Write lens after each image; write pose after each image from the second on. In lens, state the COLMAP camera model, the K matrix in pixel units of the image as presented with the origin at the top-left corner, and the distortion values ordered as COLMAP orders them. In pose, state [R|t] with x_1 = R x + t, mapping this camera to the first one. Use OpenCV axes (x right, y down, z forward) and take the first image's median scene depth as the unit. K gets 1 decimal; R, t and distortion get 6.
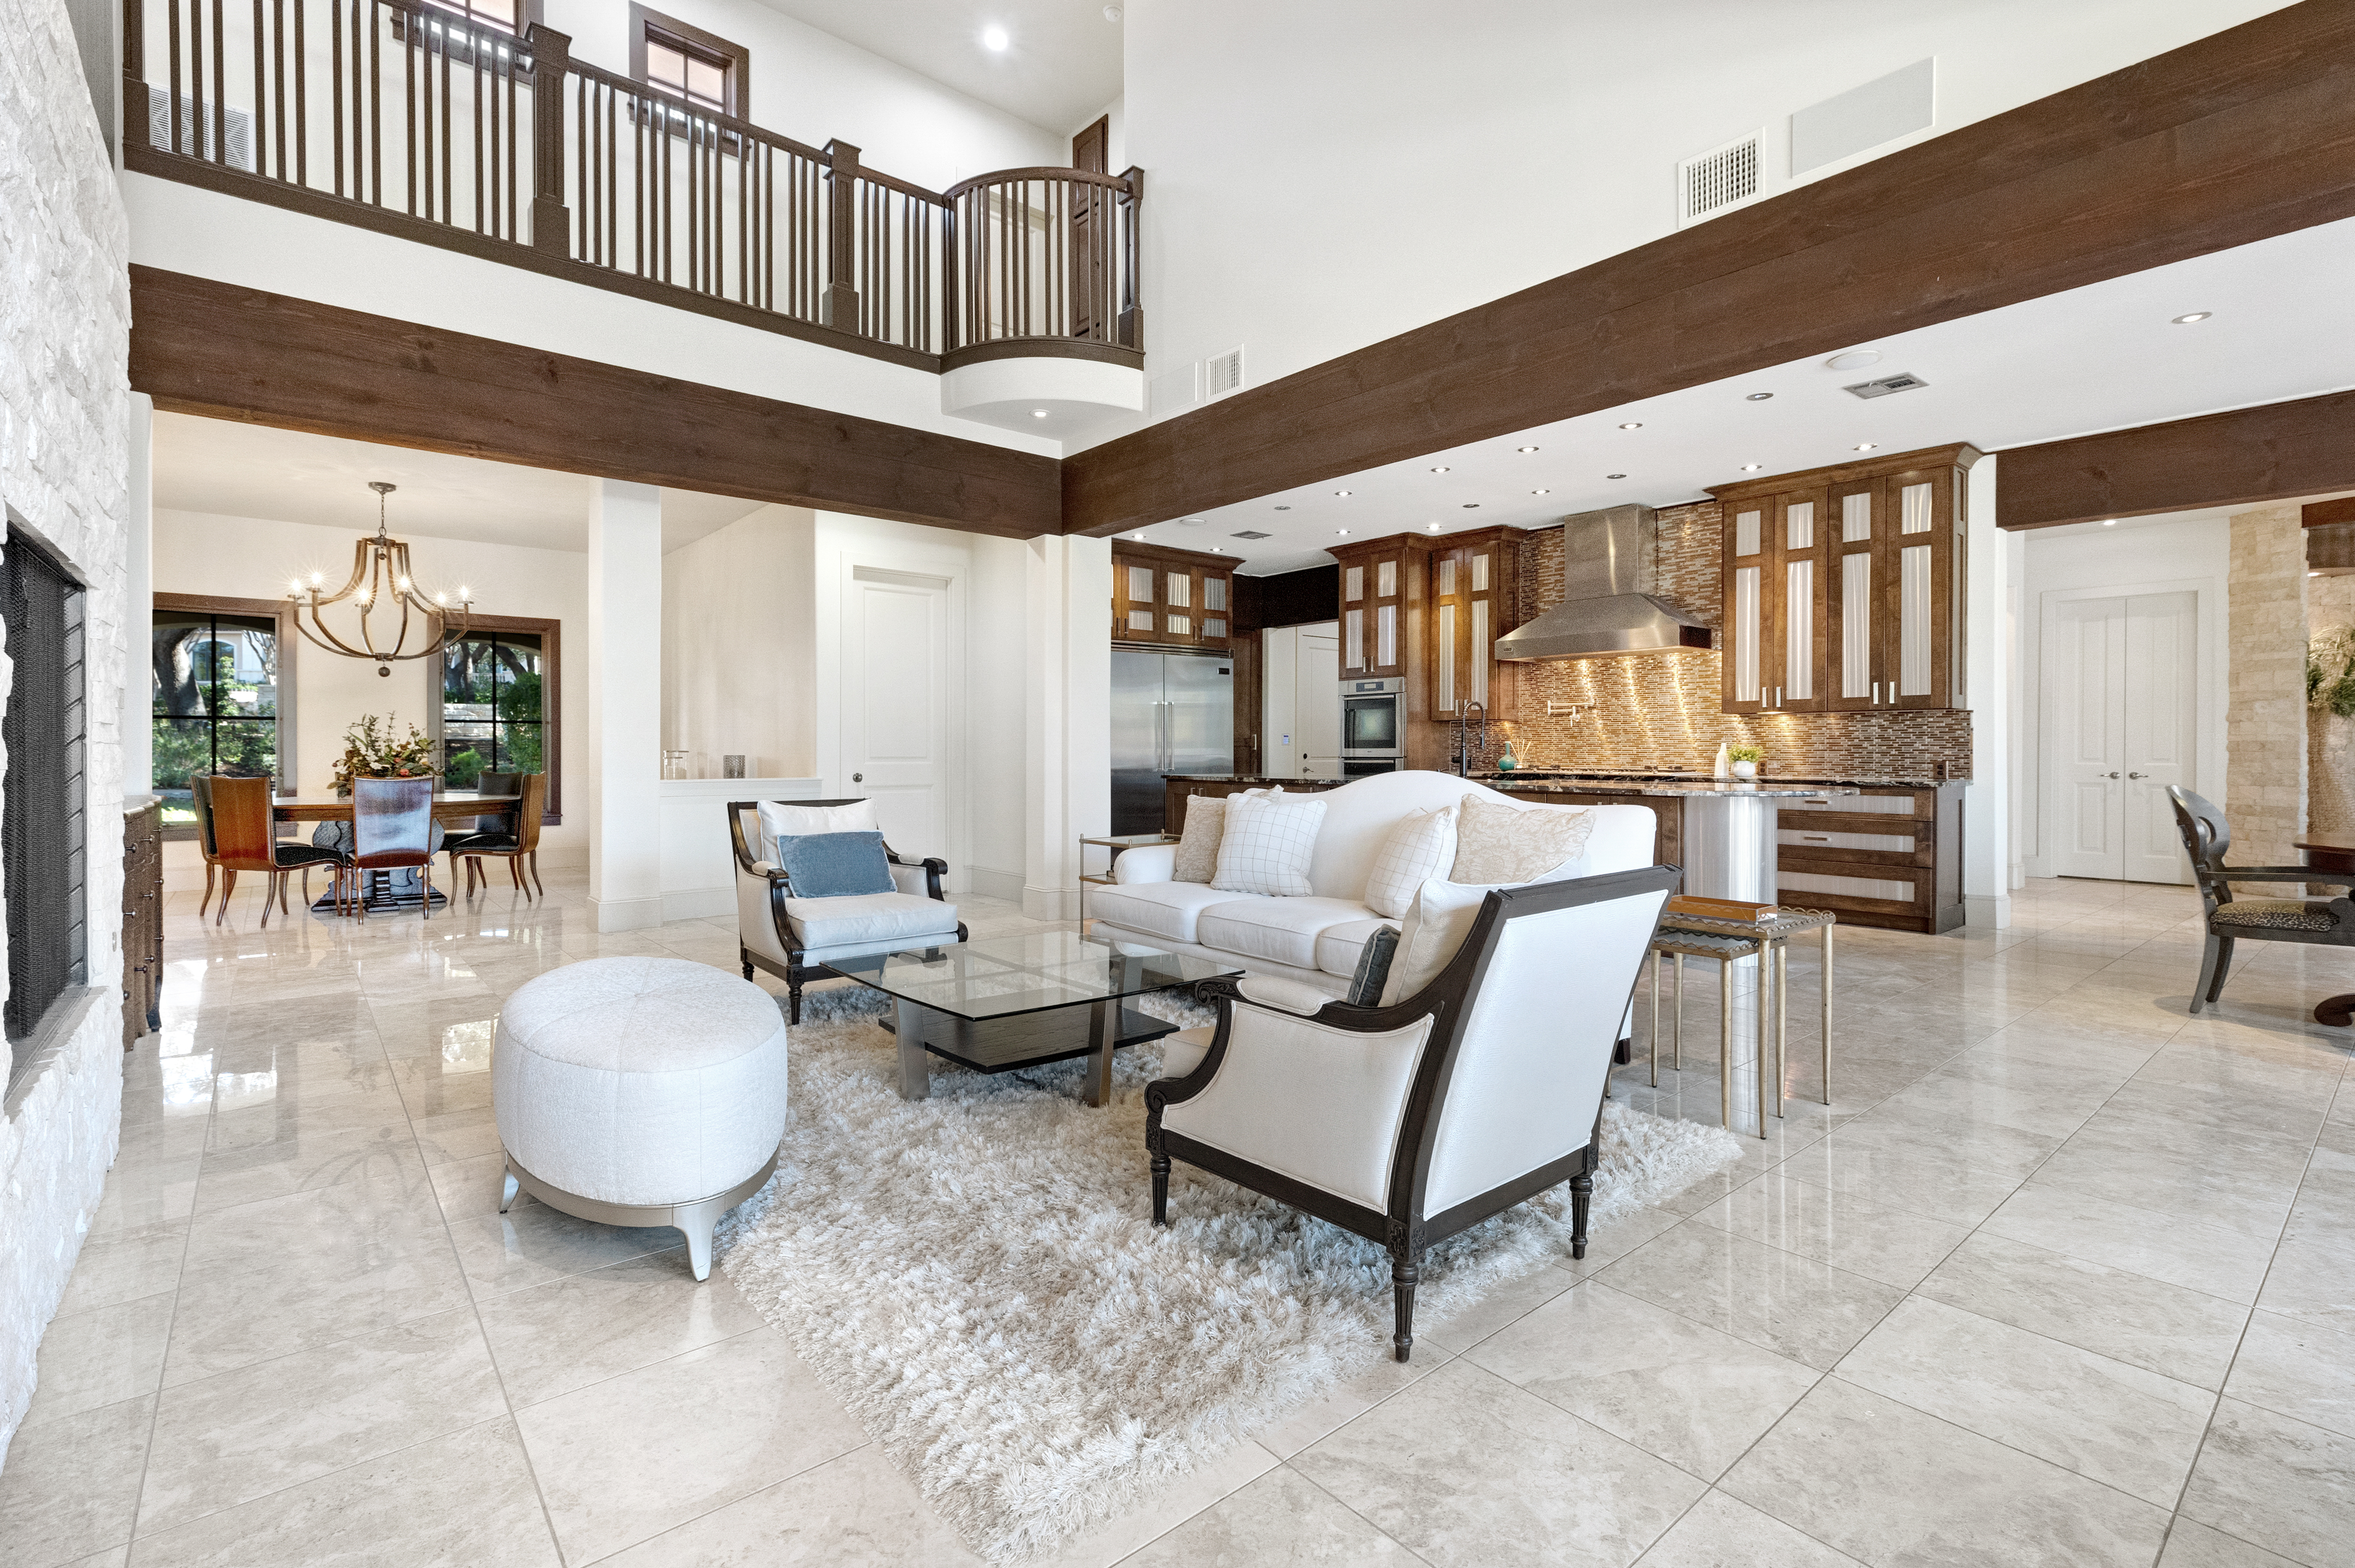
lens RADIAL K [[1068.1, 0, 1170.4], [0, 1068.1, 758.0], [0, 0, 1]] dist [0.001412, 0.000153]
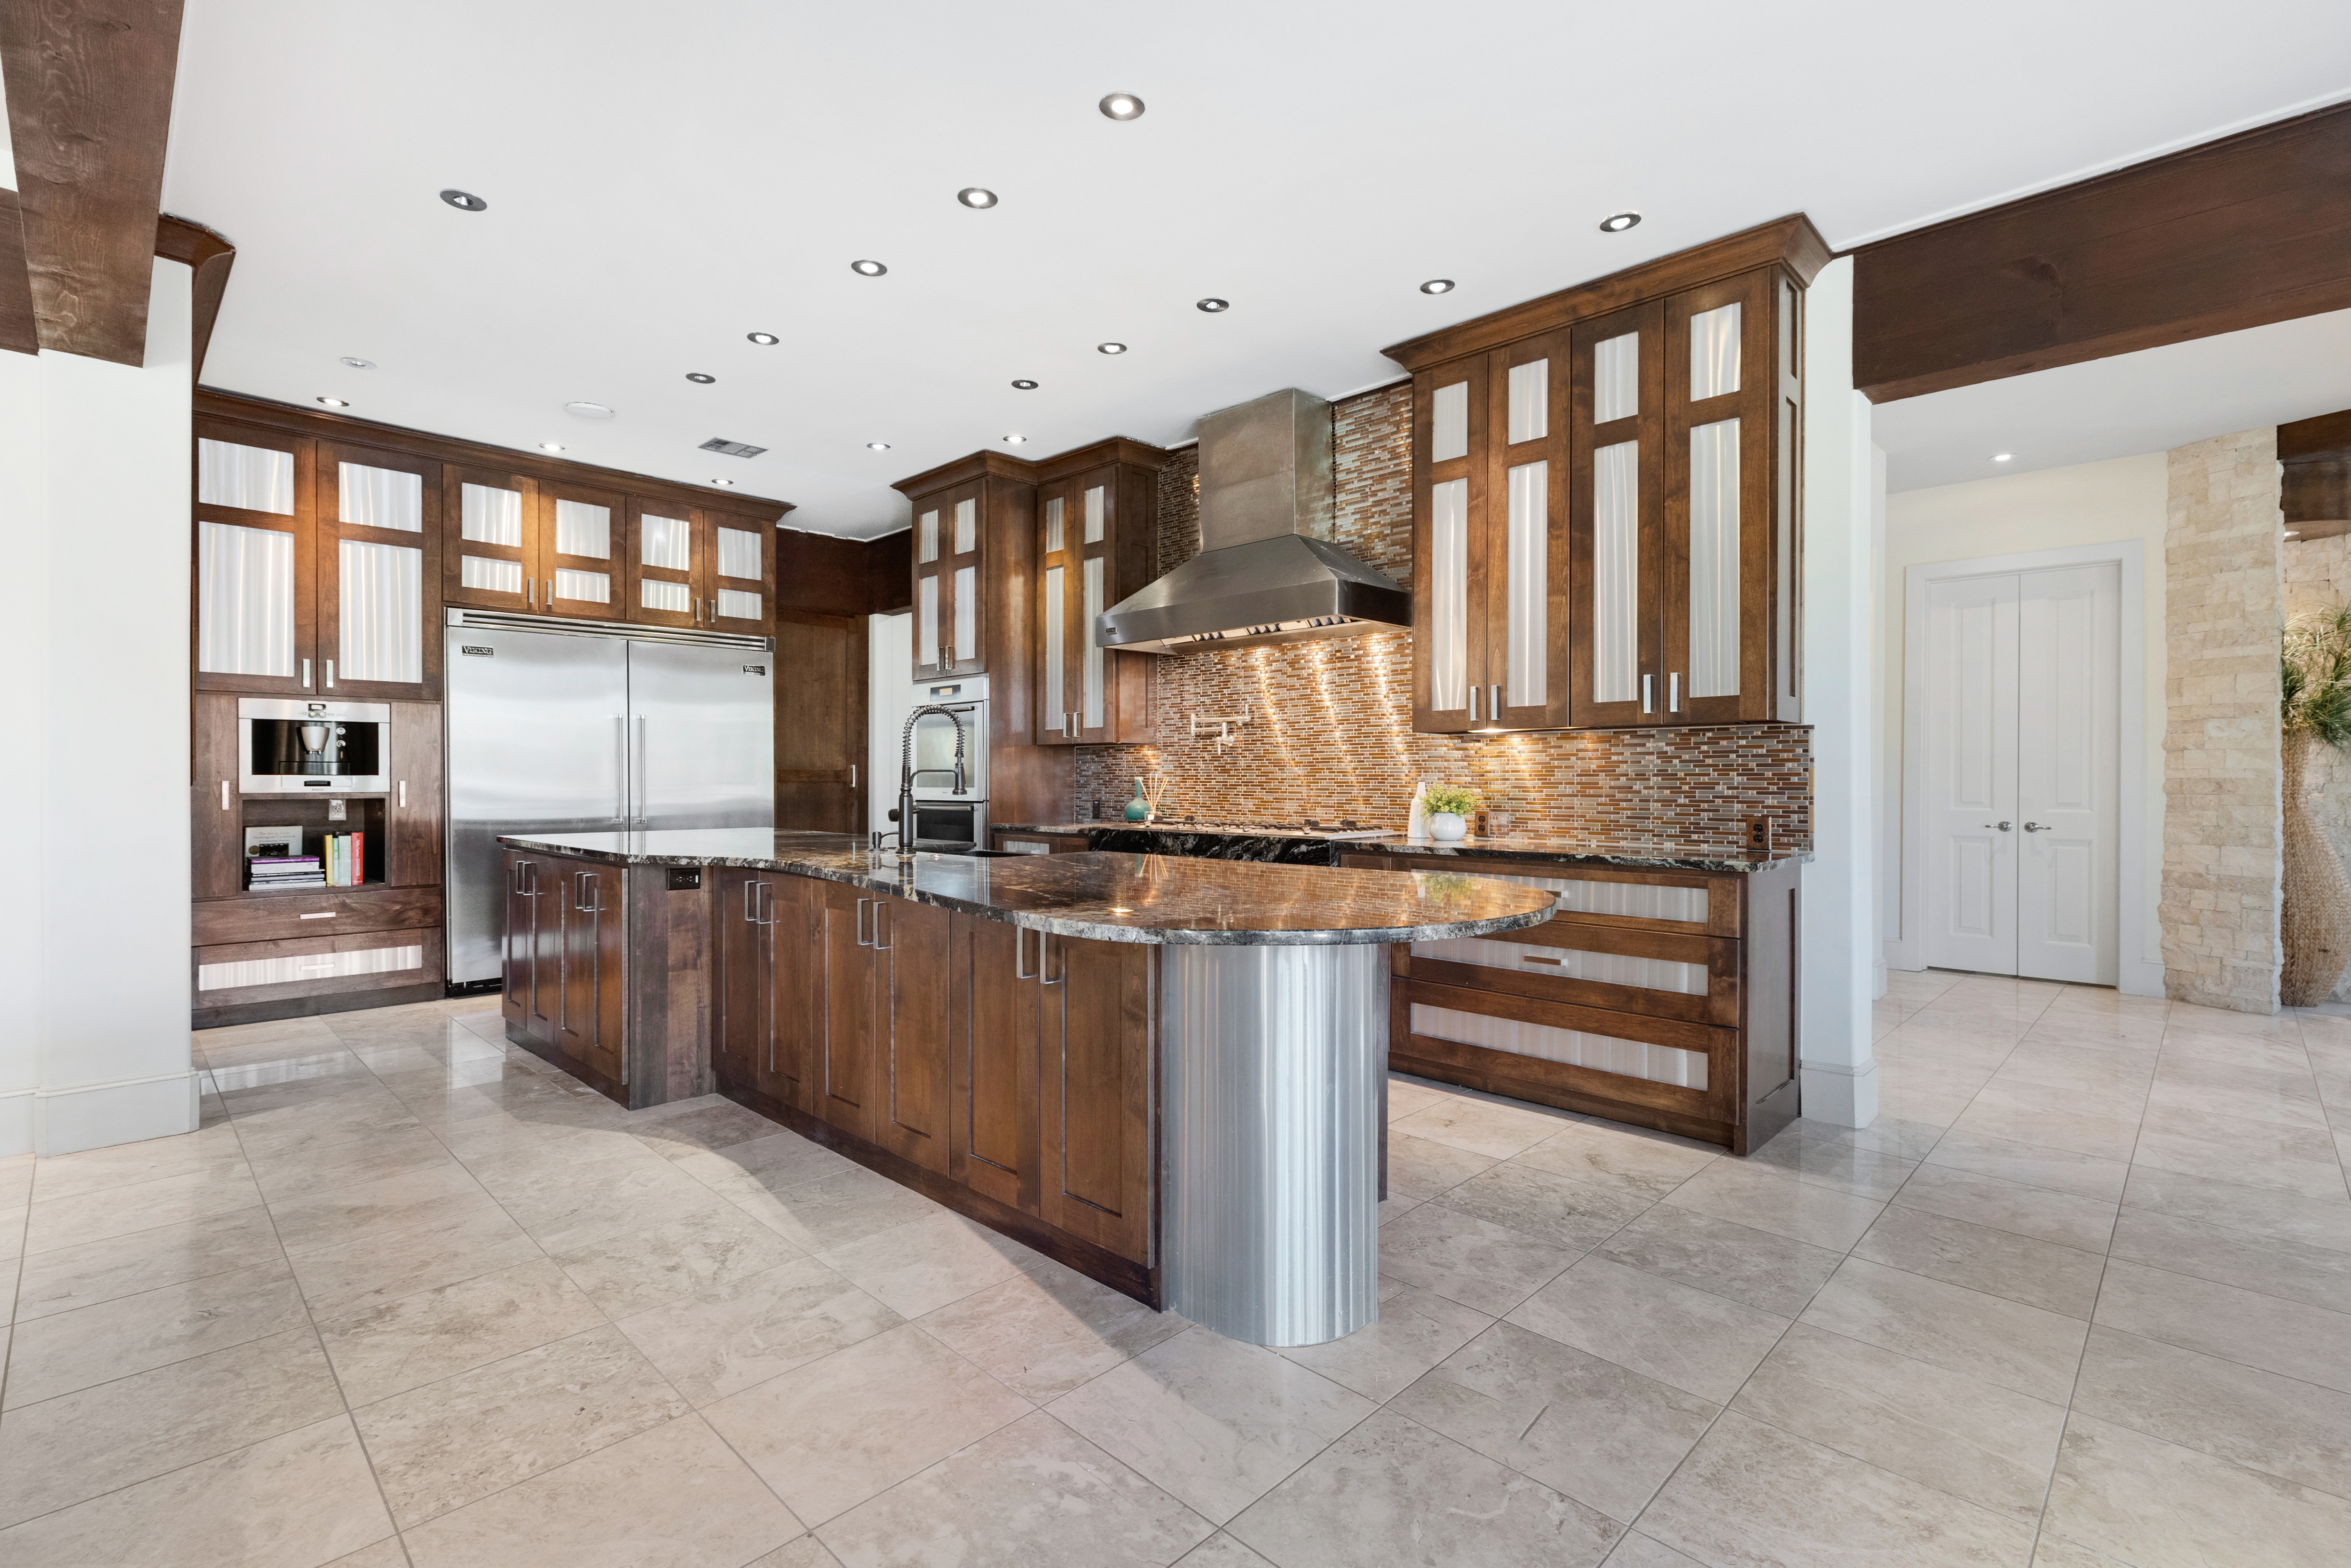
lens RADIAL K [[1059.2, 0, 1158.8], [0, 1059.2, 784.4], [0, 0, 1]] dist [0.000118, 0.000314]
pose [[0.996095, 0.000433, 0.088286, 0.305413], [-0.000200, 0.999996, -0.002648, -0.010641], [-0.088287, 0.002620, 0.996092, 0.405149]]
